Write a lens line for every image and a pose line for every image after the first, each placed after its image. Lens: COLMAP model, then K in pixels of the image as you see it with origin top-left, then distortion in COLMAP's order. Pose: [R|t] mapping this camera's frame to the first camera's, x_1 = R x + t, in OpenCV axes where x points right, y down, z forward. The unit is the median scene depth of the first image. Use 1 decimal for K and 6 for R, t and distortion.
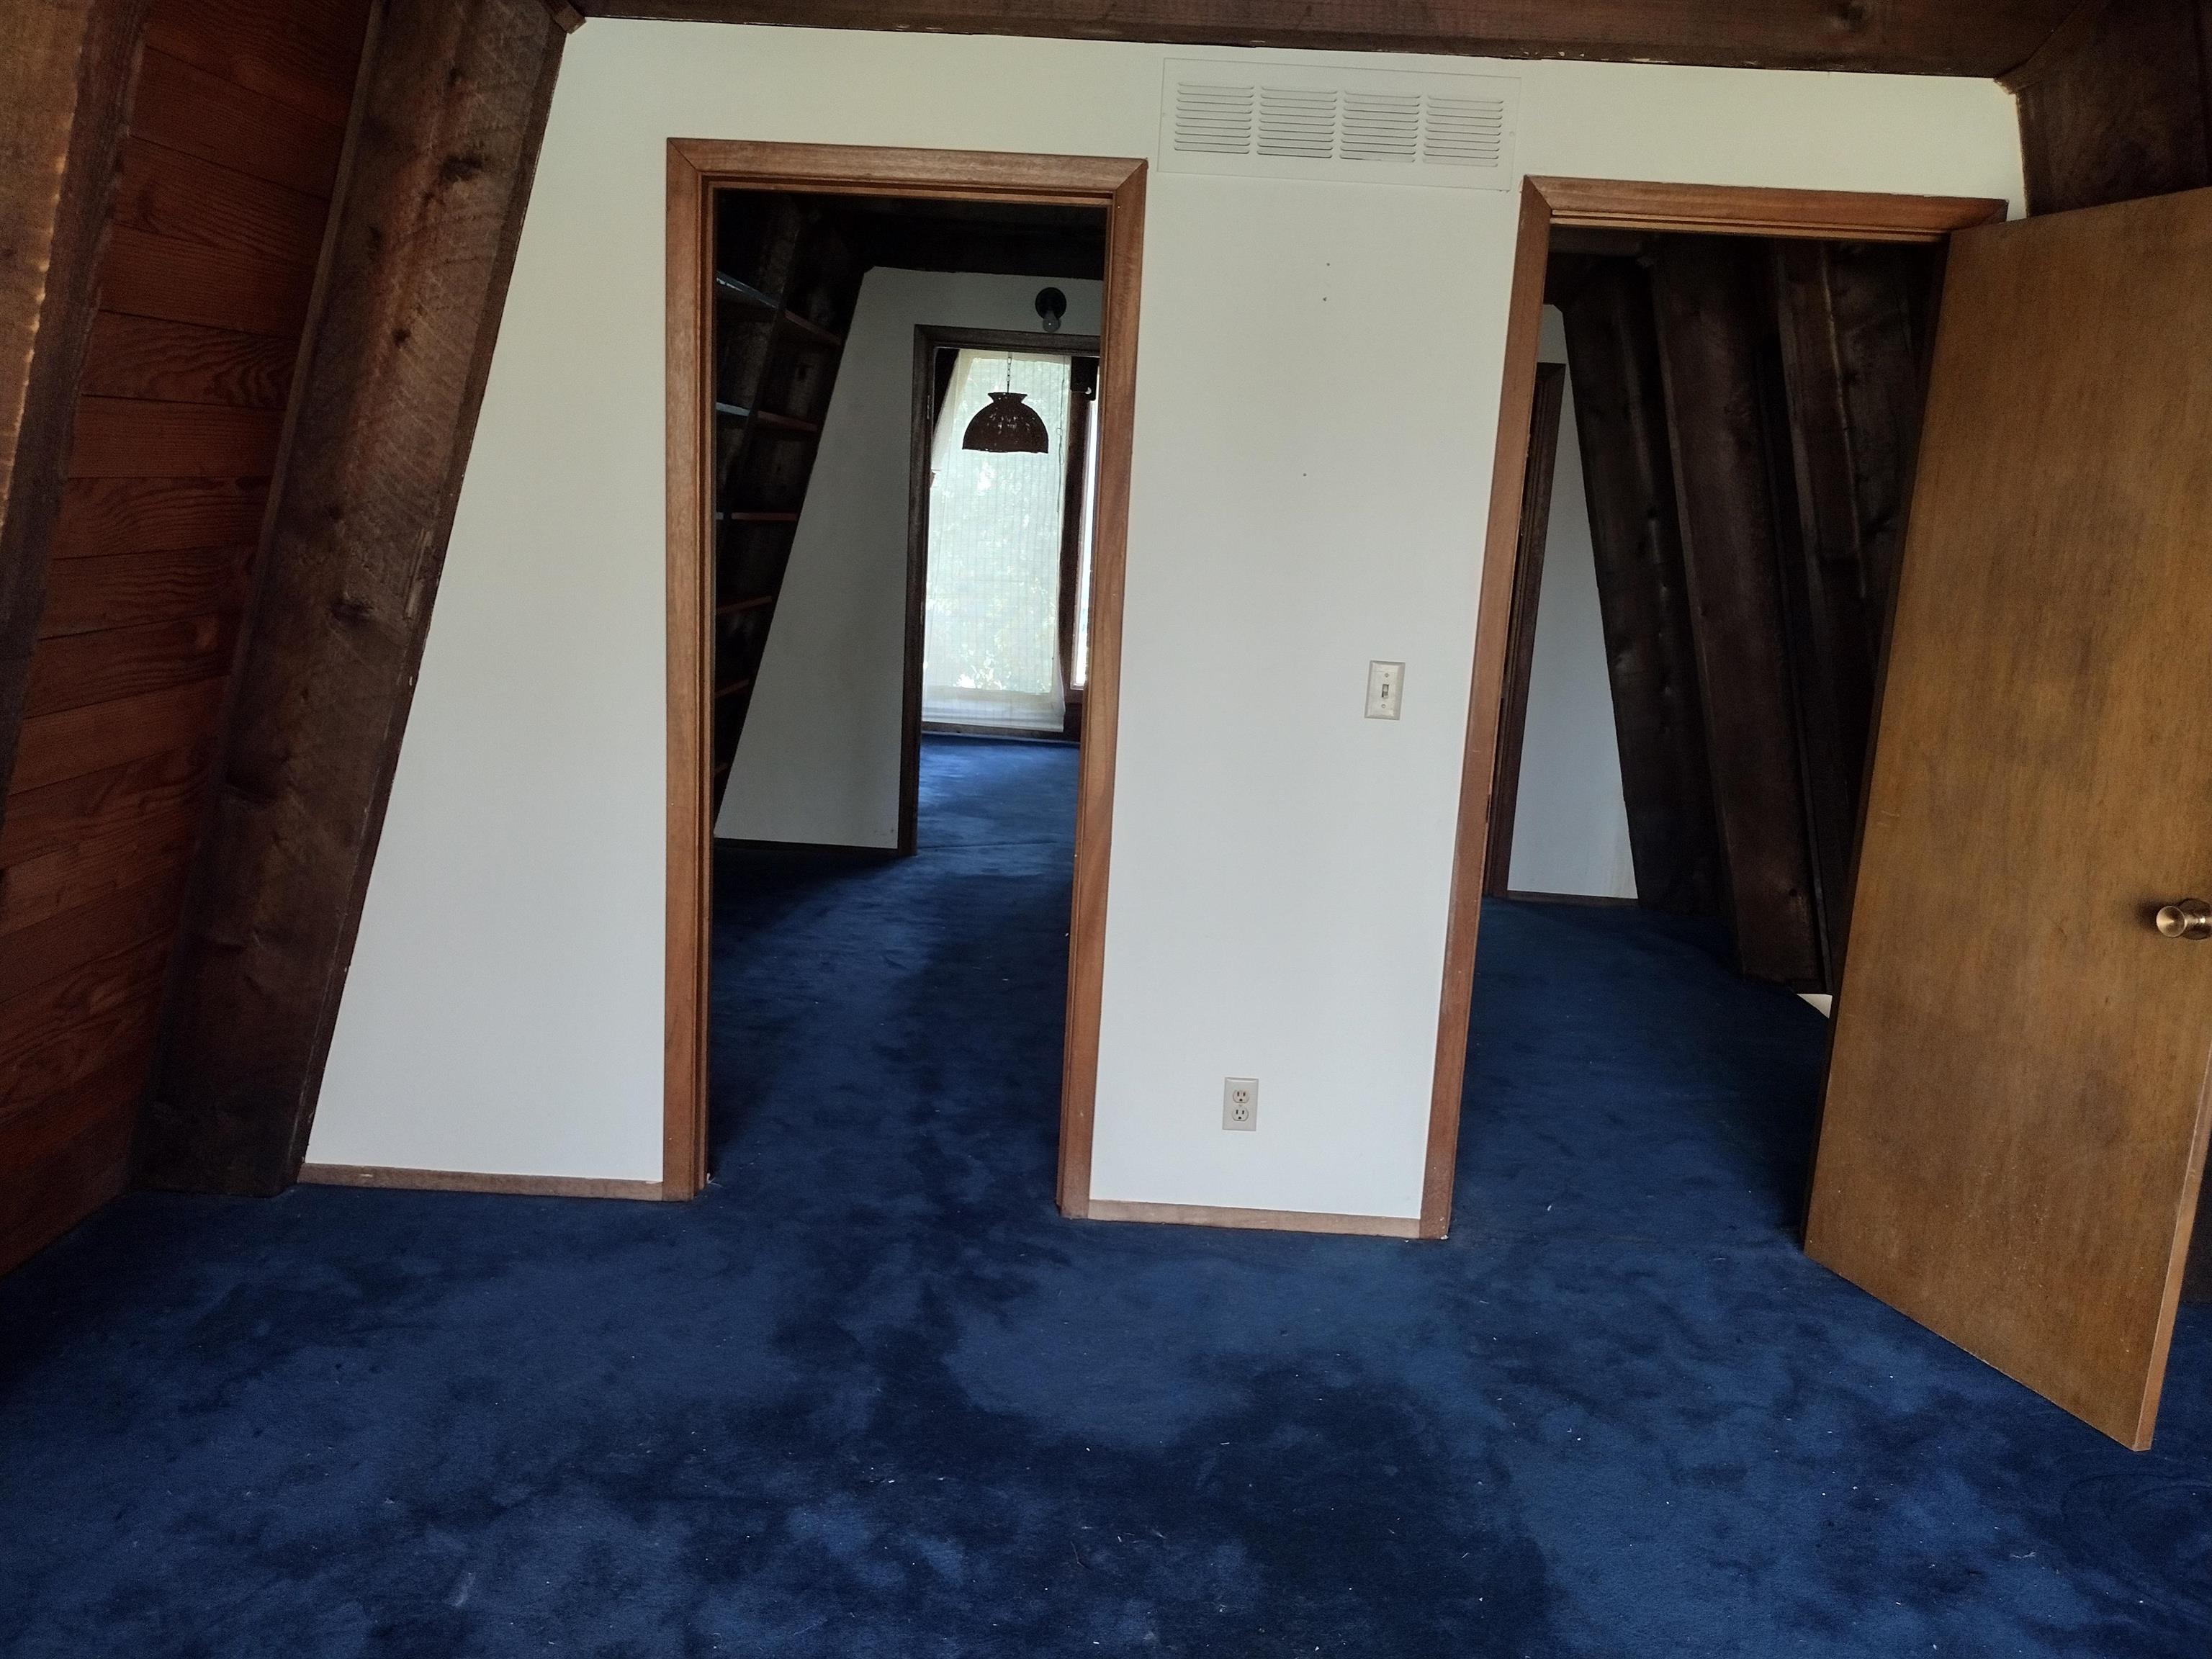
lens RADIAL K [[1697.3, 0, 1113.0], [0, 1697.3, 830.5], [0, 0, 1]] dist [0.014545, -0.013237]
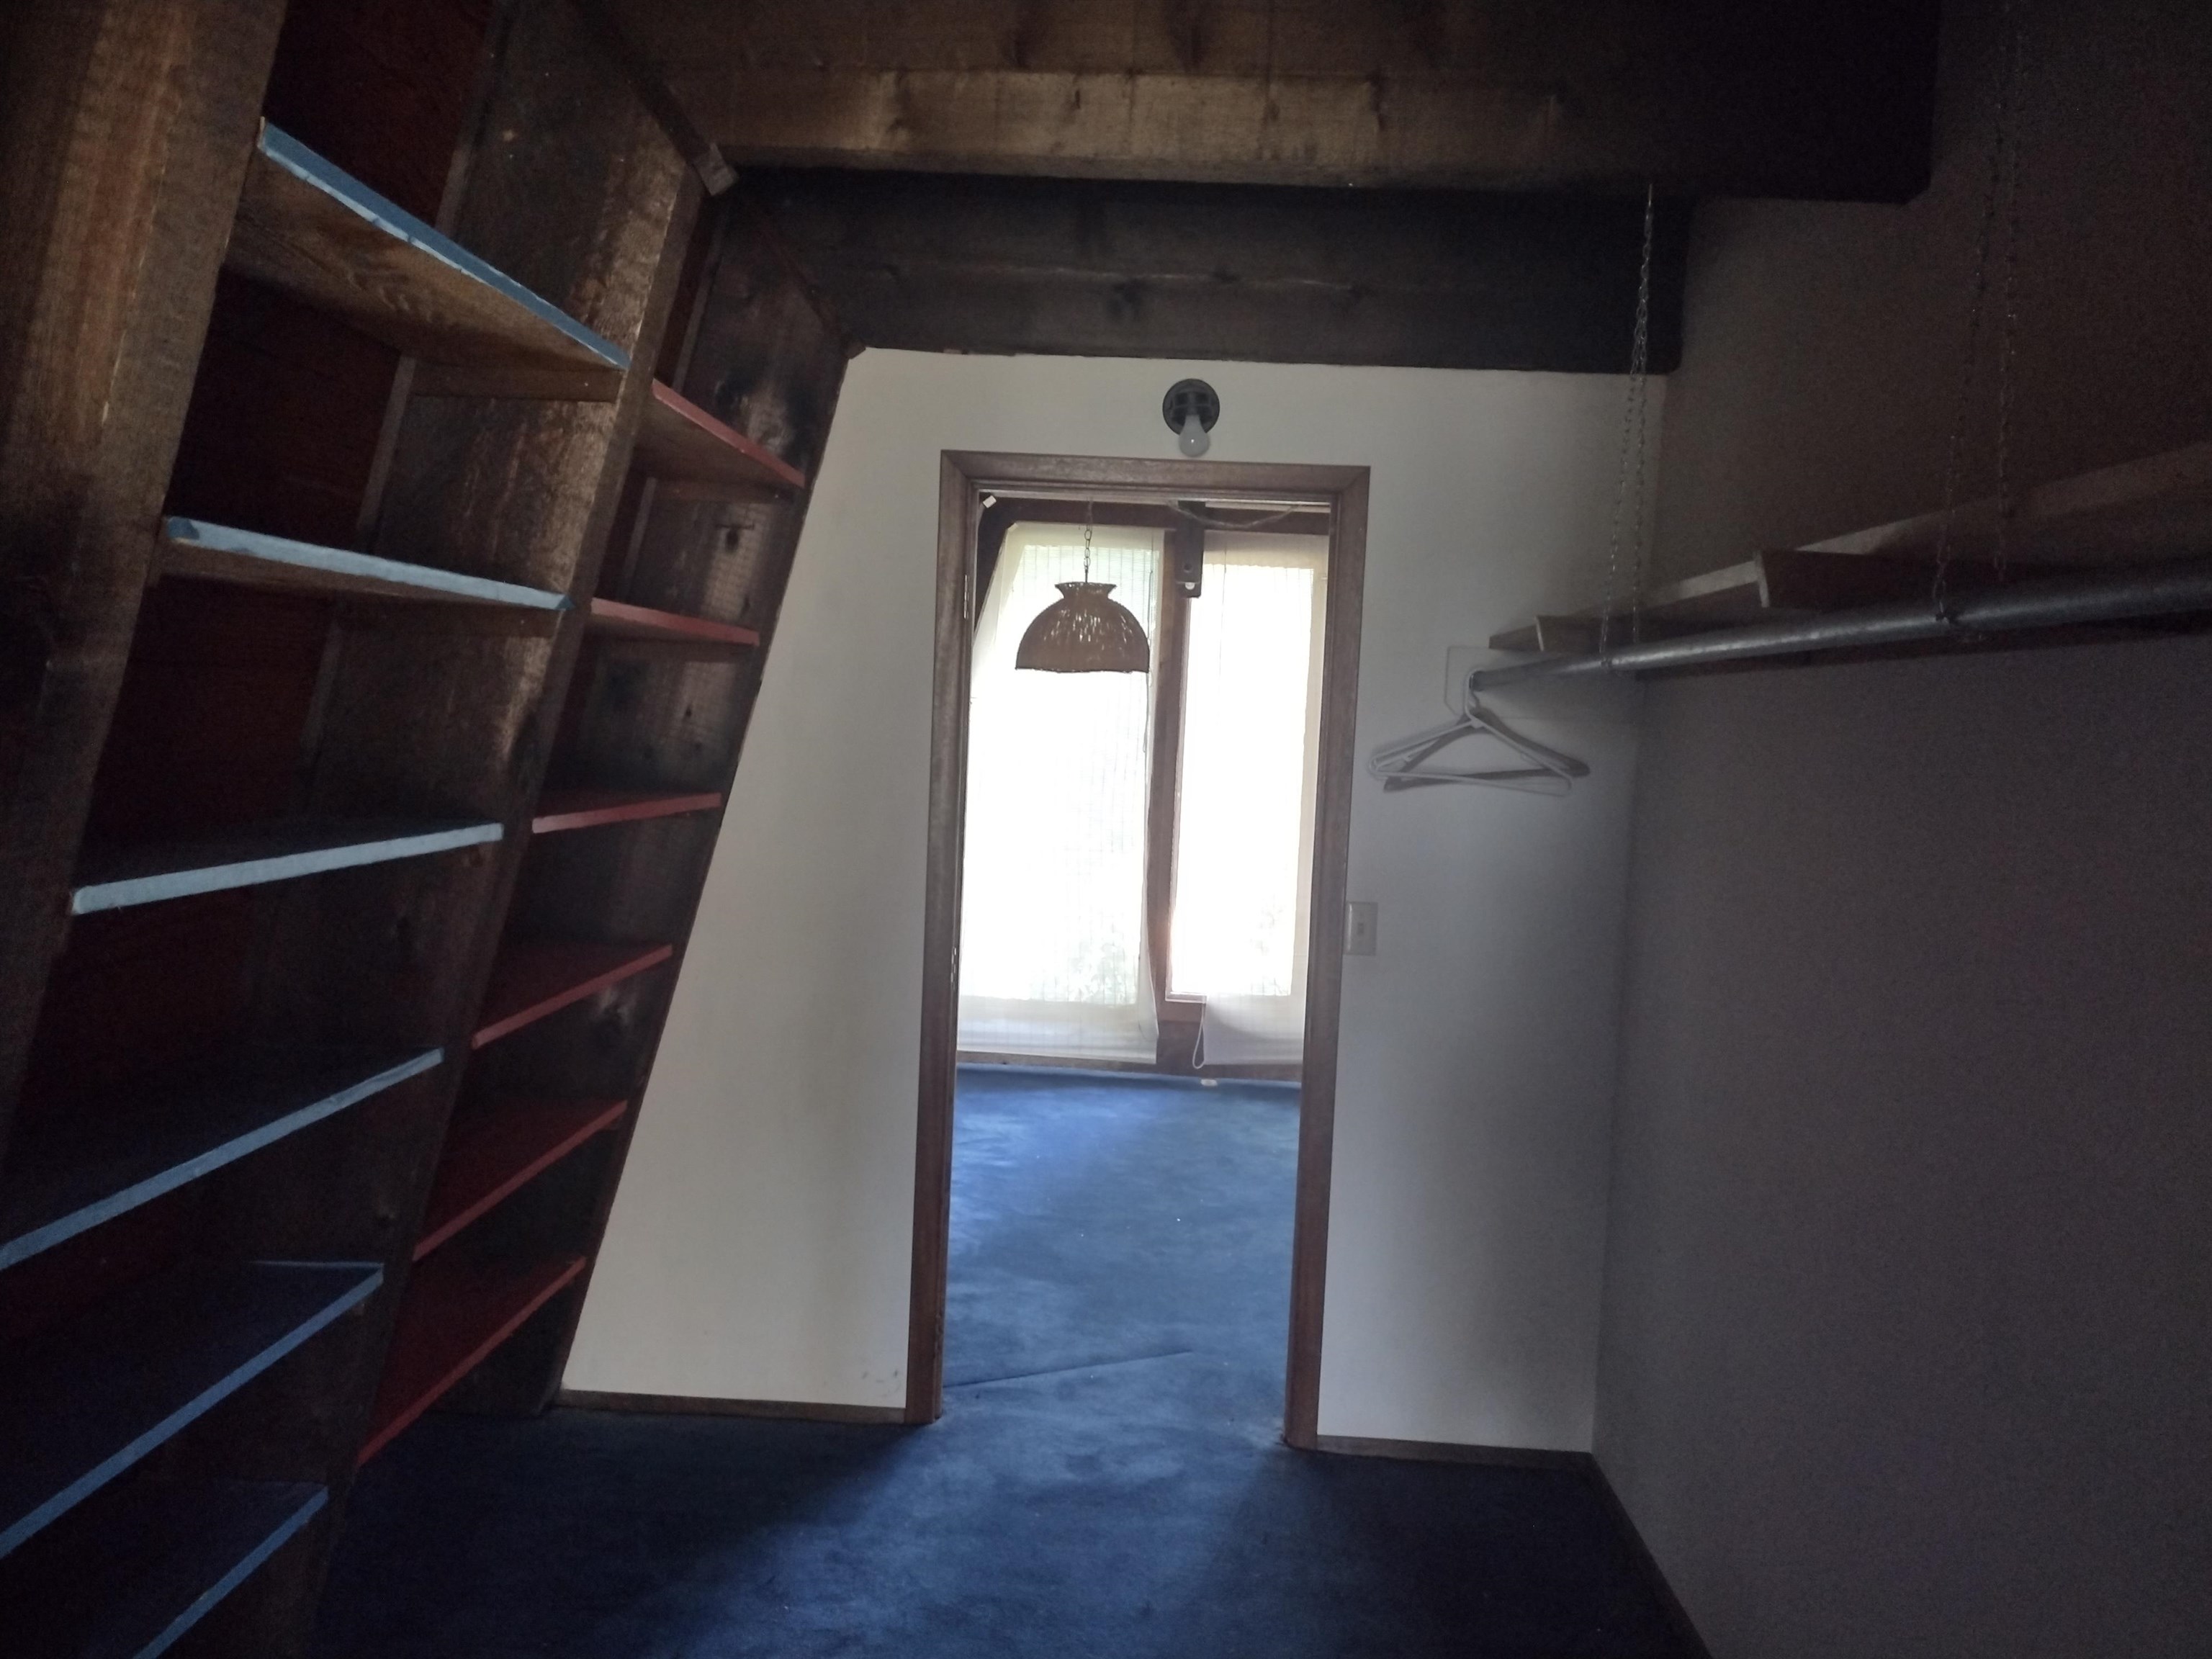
lens RADIAL K [[1697.3, 0, 1102.4], [0, 1697.3, 833.6], [0, 0, 1]] dist [0.014545, -0.013237]
pose [[0.999627, -0.011824, -0.024614, -0.050397], [0.008791, 0.992751, -0.119865, -0.104115], [0.025853, 0.119604, 0.992485, 0.451699]]
